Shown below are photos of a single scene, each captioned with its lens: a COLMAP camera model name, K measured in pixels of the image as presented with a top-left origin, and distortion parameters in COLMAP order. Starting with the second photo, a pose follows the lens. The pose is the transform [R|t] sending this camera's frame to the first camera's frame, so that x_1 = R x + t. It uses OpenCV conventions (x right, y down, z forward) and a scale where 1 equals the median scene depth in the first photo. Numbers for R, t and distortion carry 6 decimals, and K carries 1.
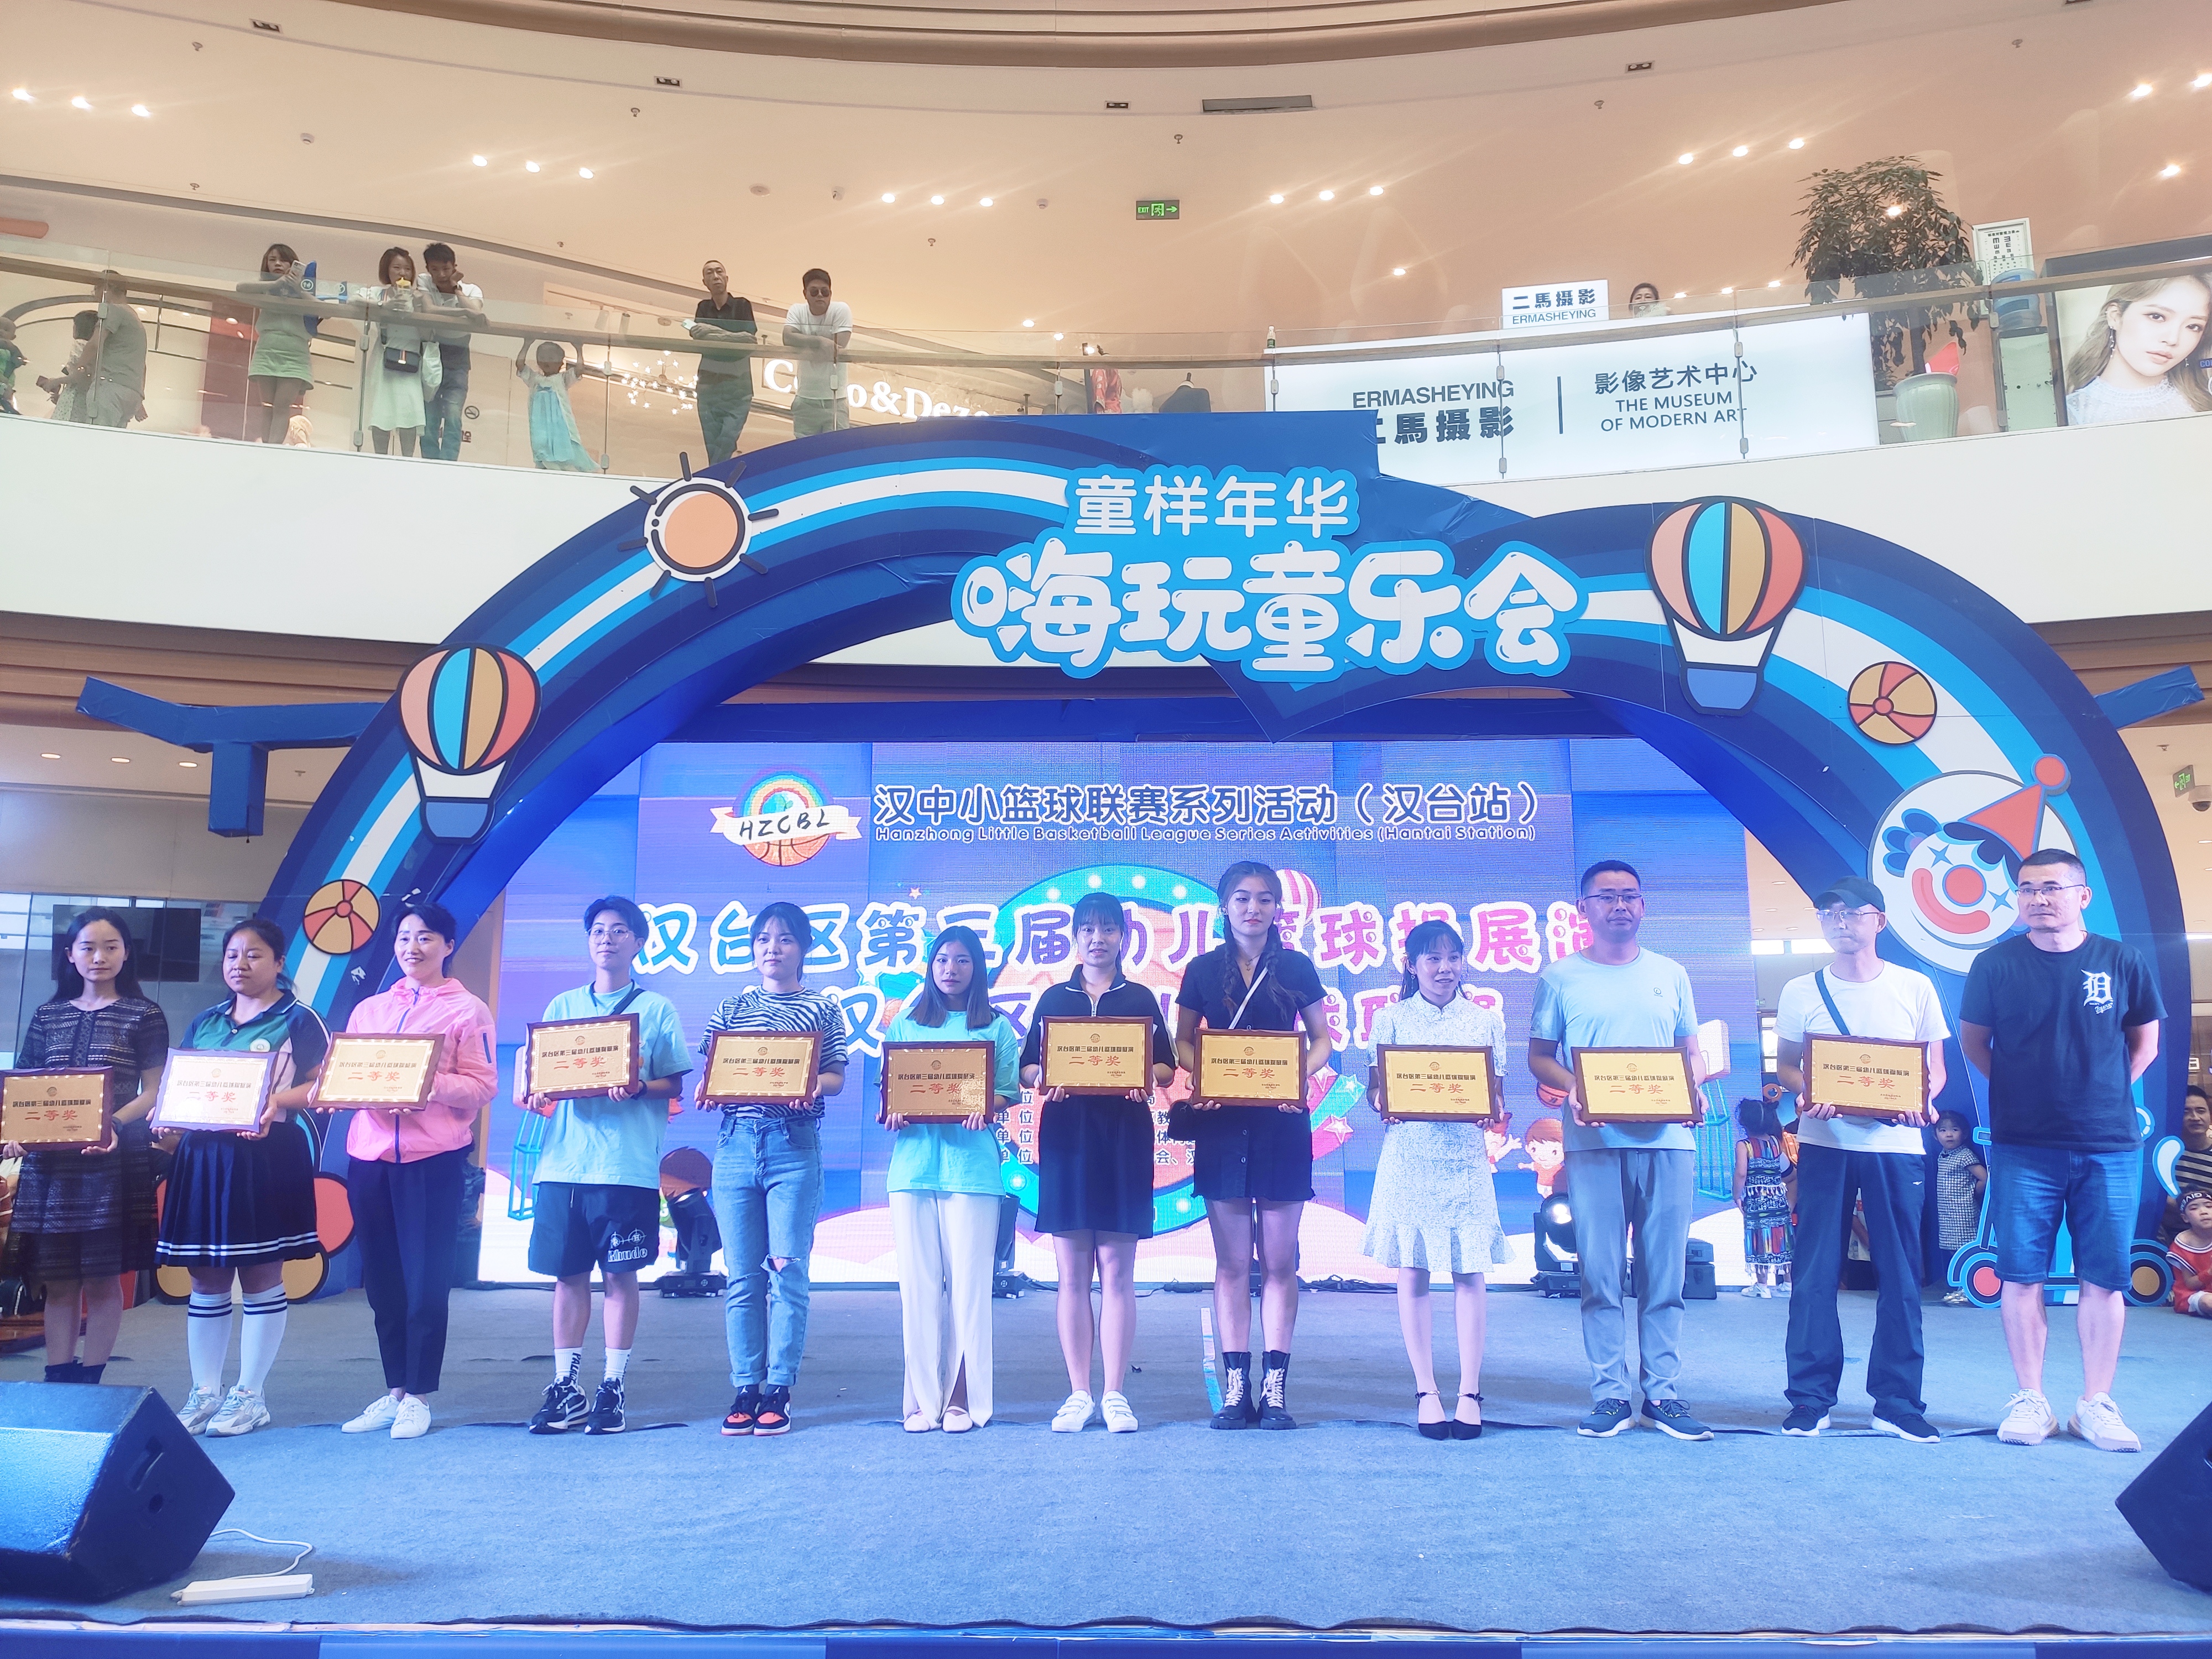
lens RADIAL K [[1649.4, 0, 1098.7], [0, 1649.4, 832.1], [0, 0, 1]] dist [0.082816, -0.120077]
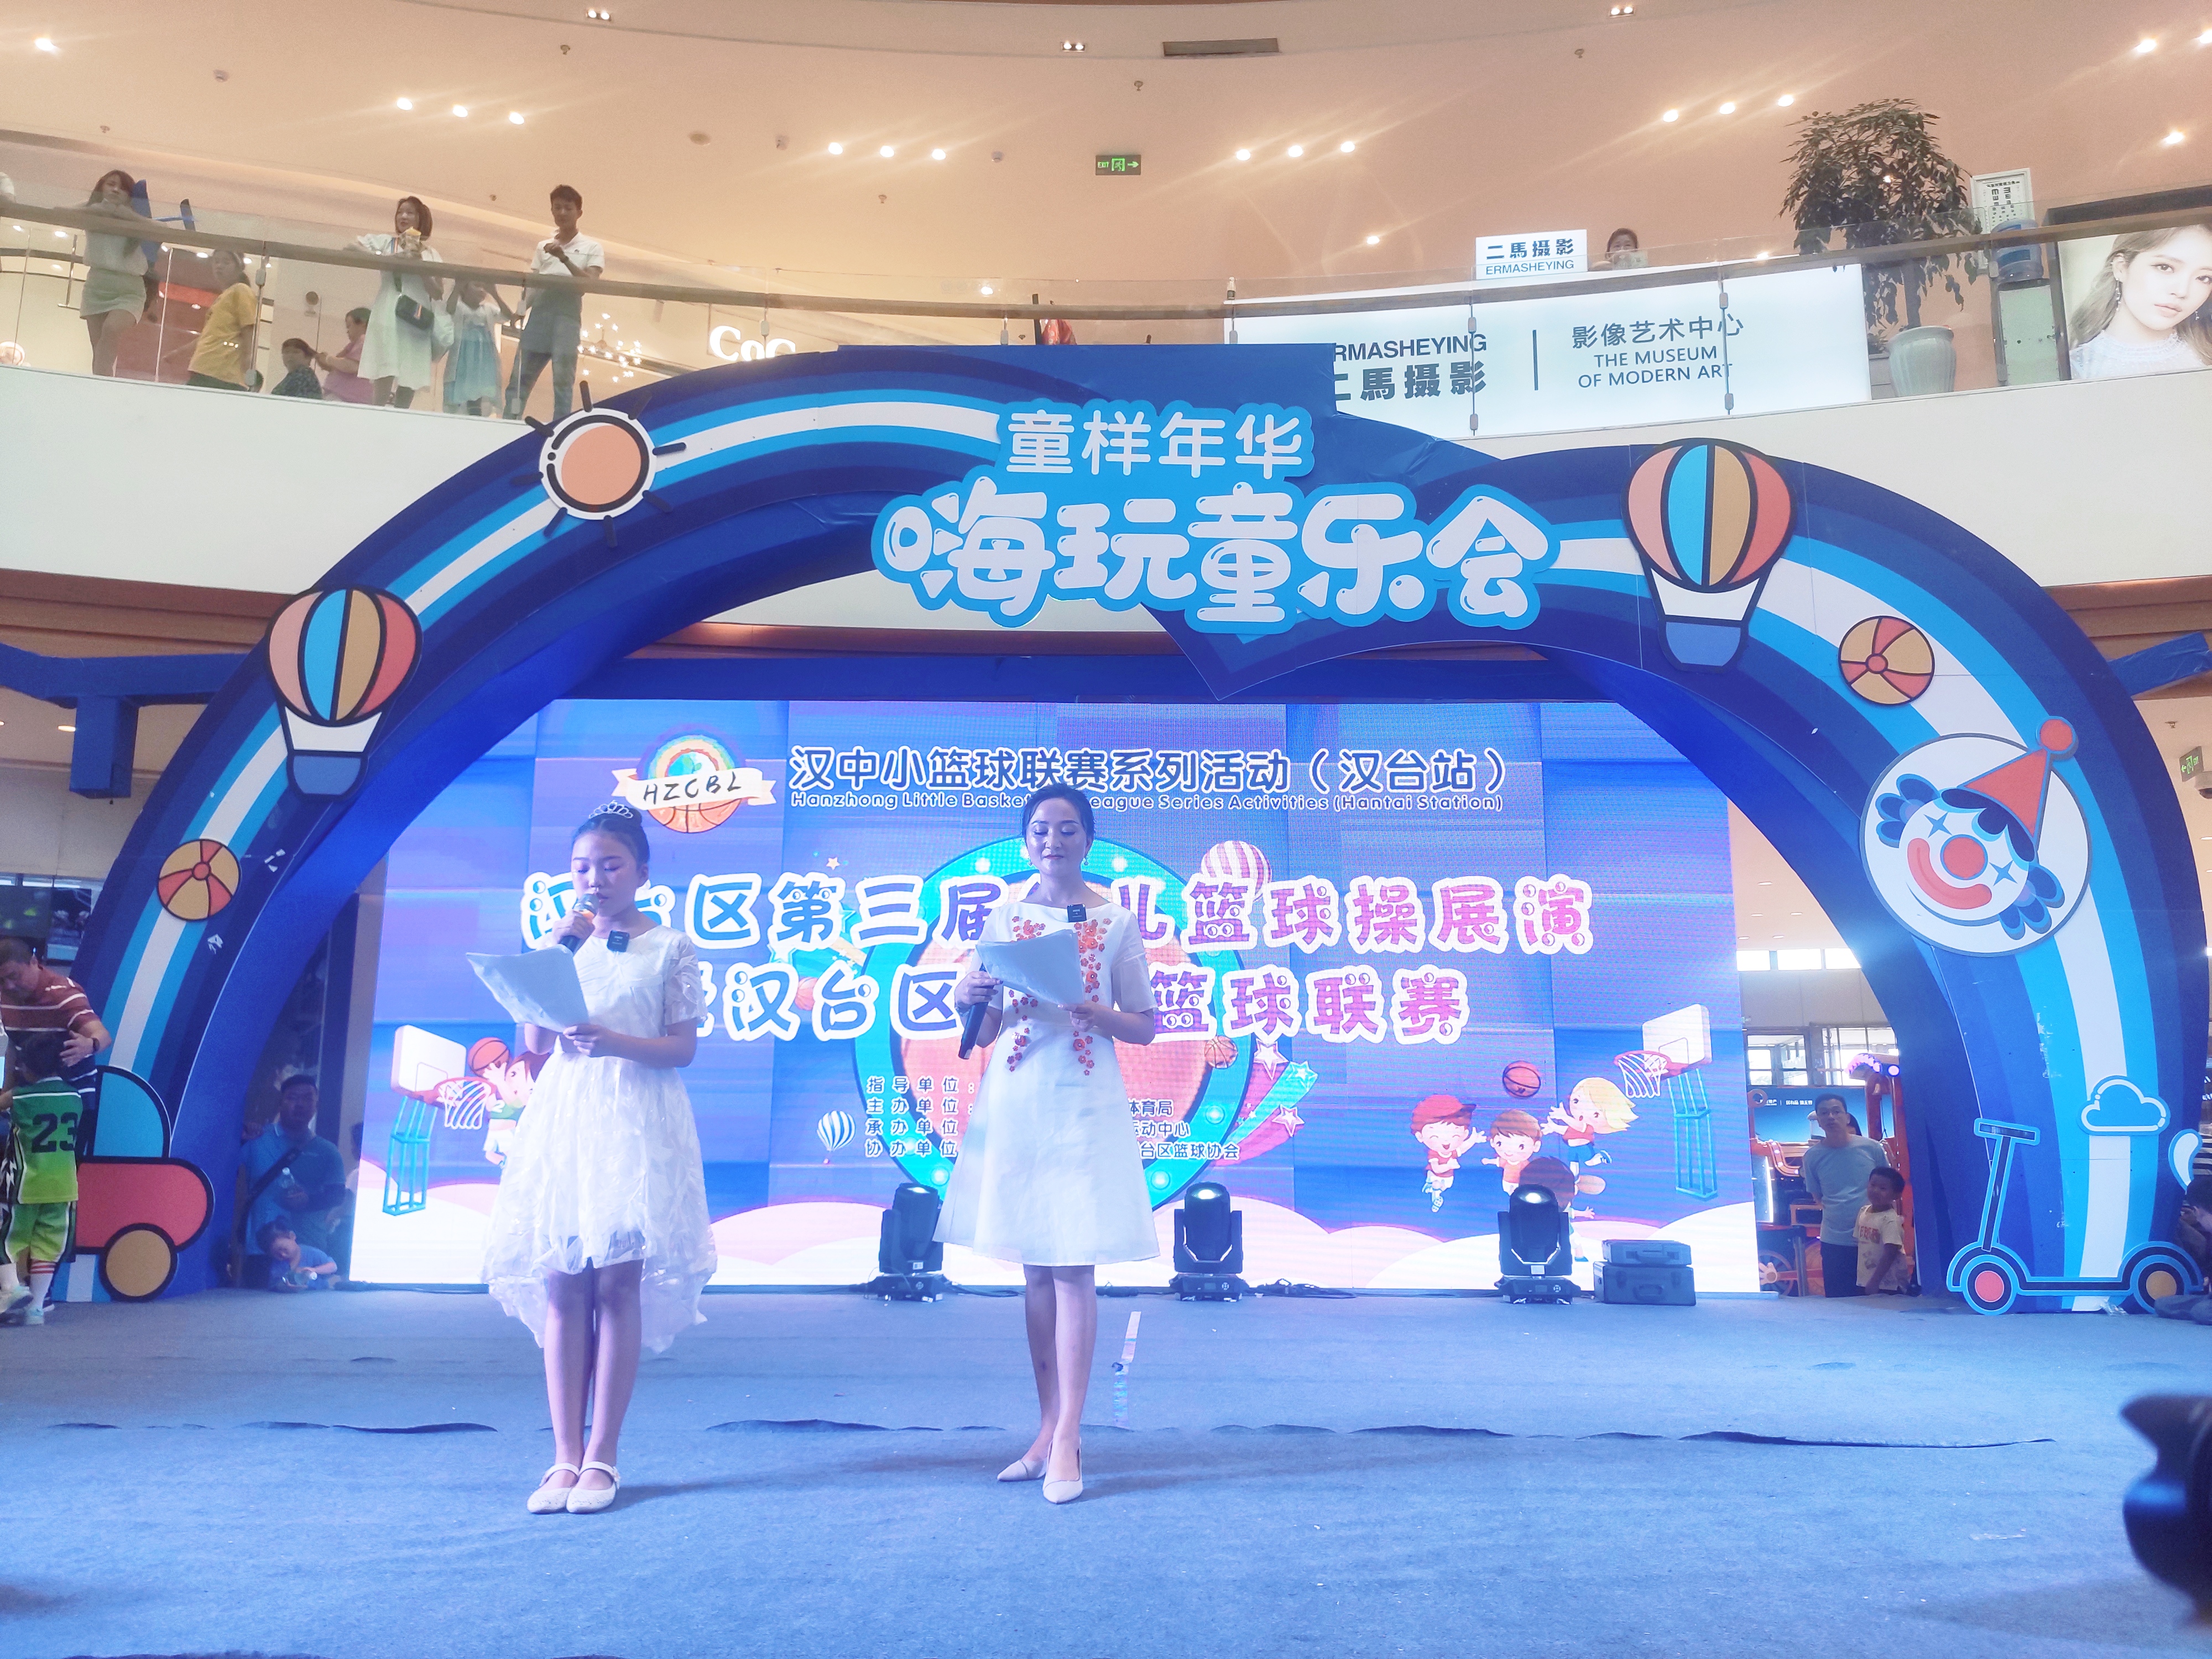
lens RADIAL K [[1652.5, 0, 1100.5], [0, 1652.5, 838.9], [0, 0, 1]] dist [0.080093, -0.119628]
pose [[0.999933, 0.007802, 0.008602, 0.031548], [-0.007708, 0.999910, -0.010964, 0.033801], [-0.008687, 0.010897, 0.999903, 0.076579]]
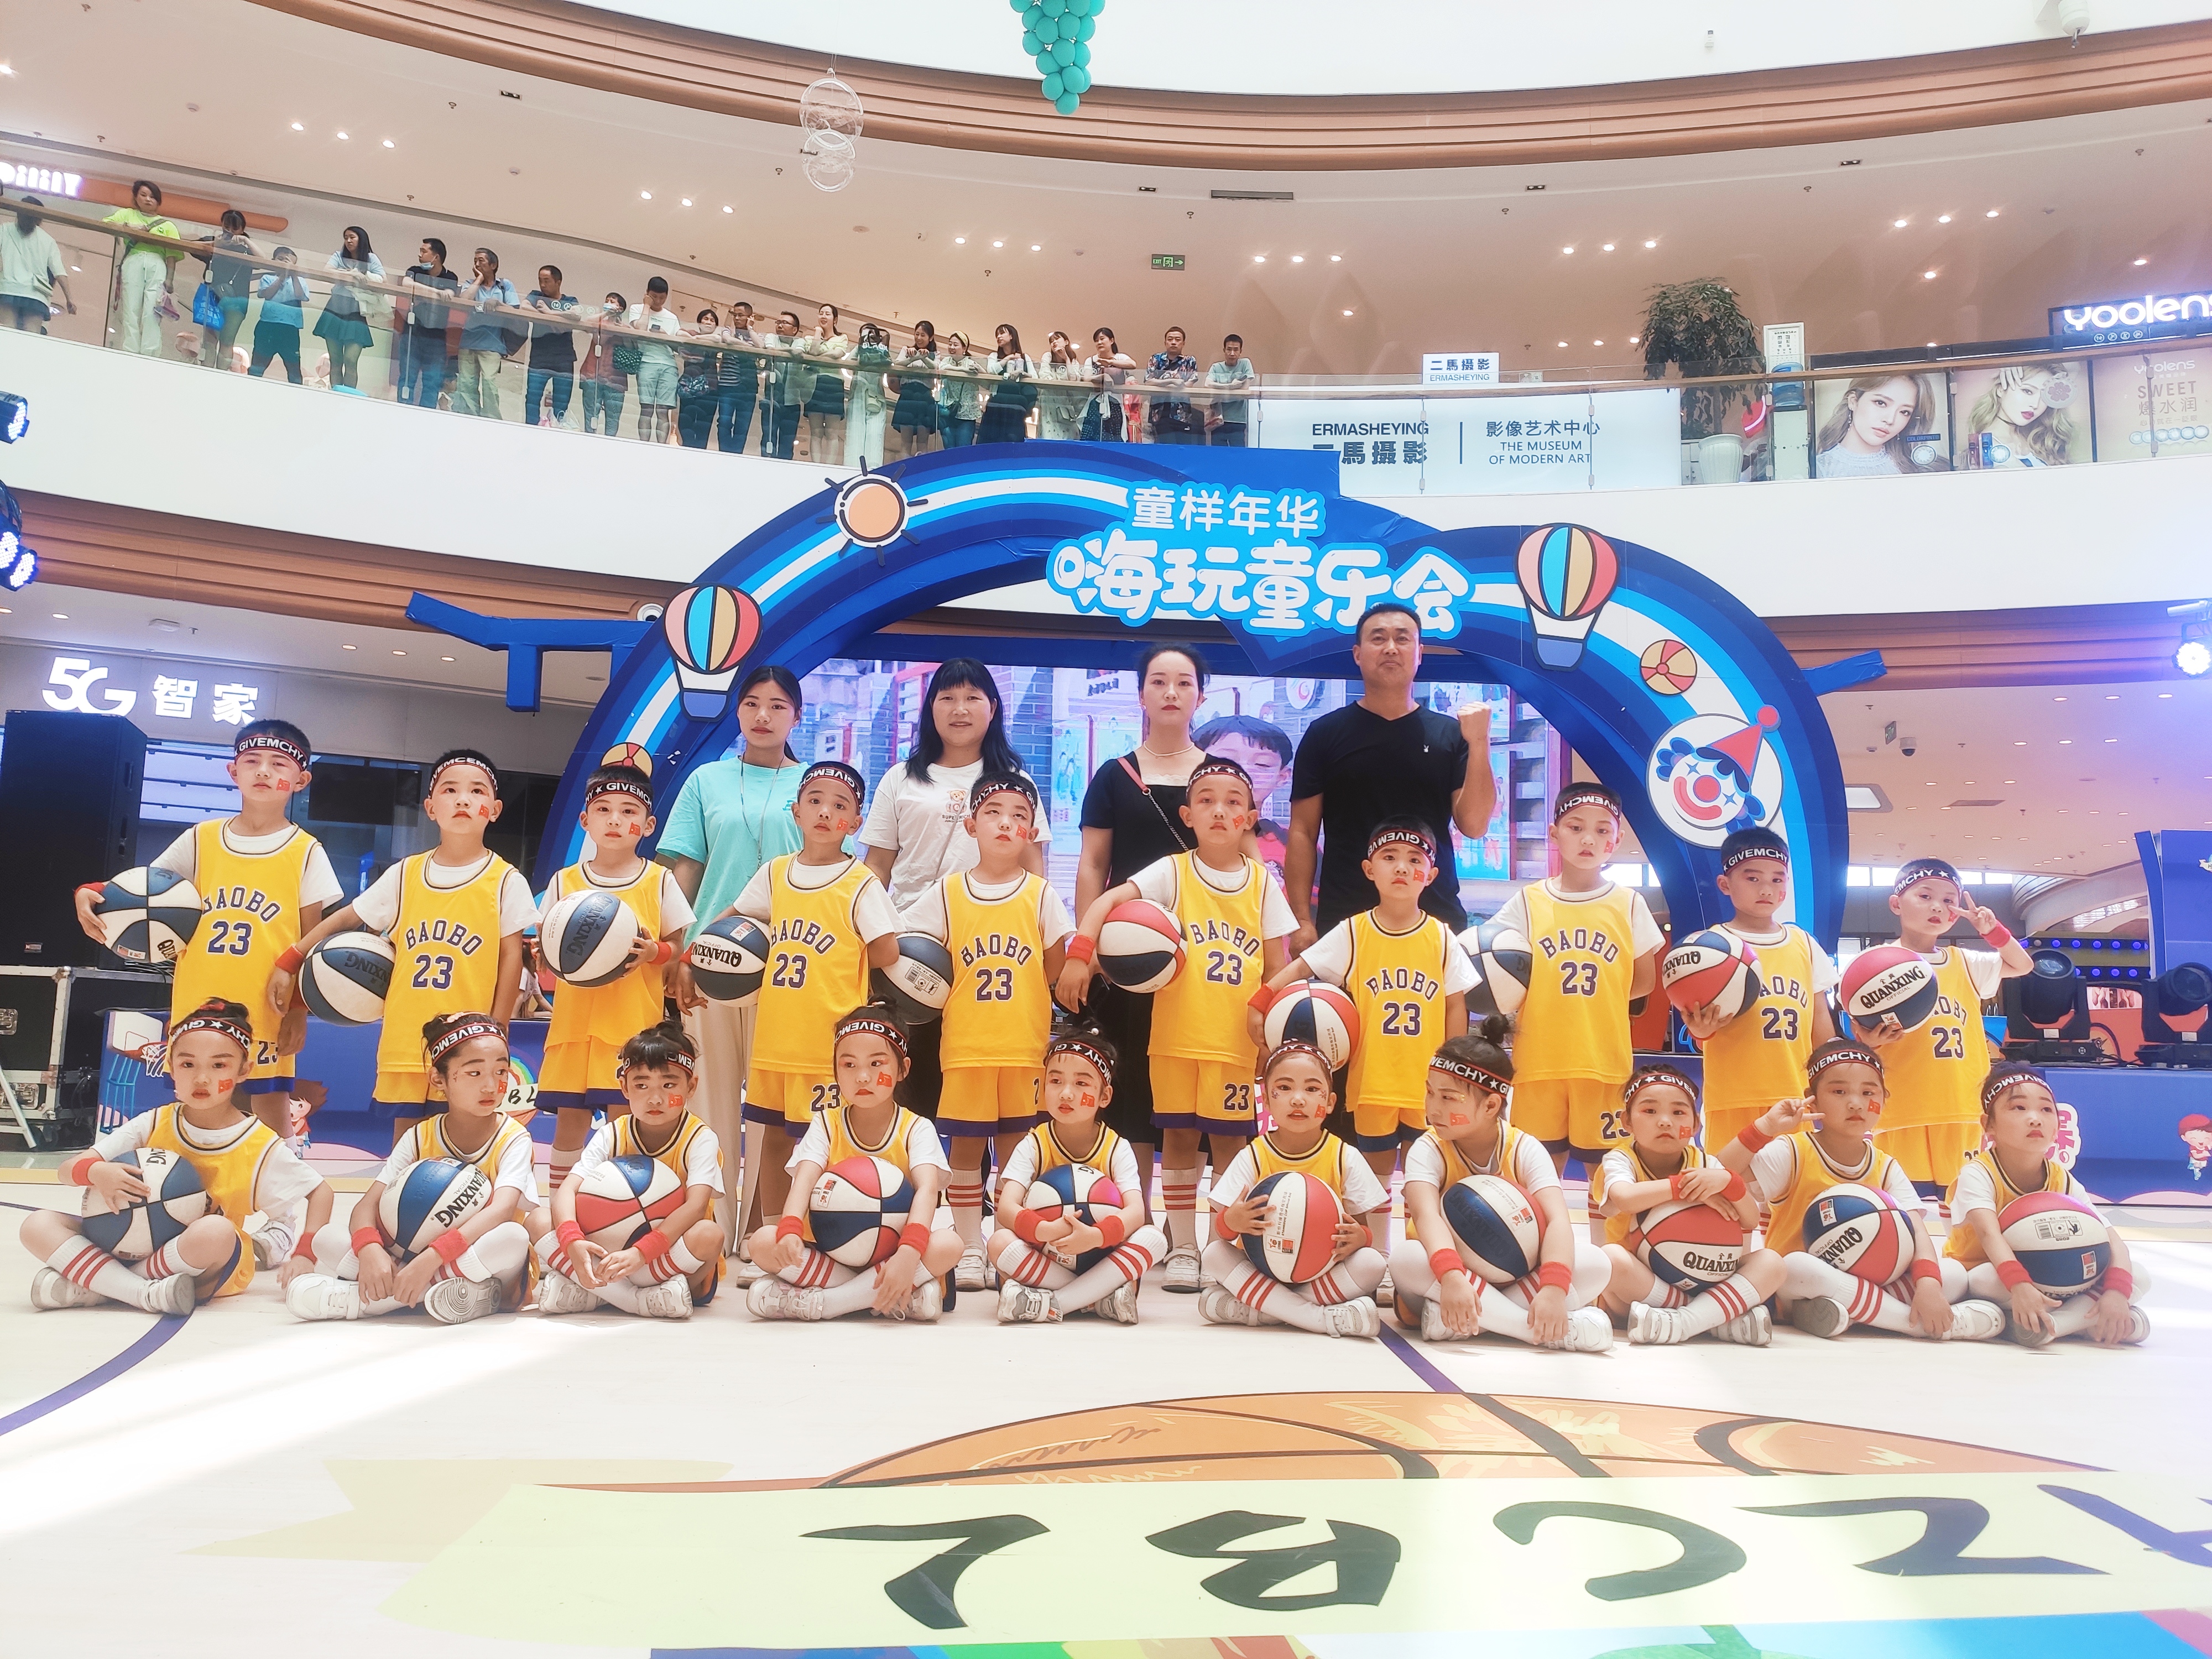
lens RADIAL K [[1608.5, 0, 1074.0], [0, 1608.5, 857.1], [0, 0, 1]] dist [0.053686, -0.000115]
pose [[0.997521, 0.037502, 0.059548, -0.139080], [-0.040356, 0.998058, 0.047459, 0.044954], [-0.057652, -0.049744, 0.997097, -0.428168]]
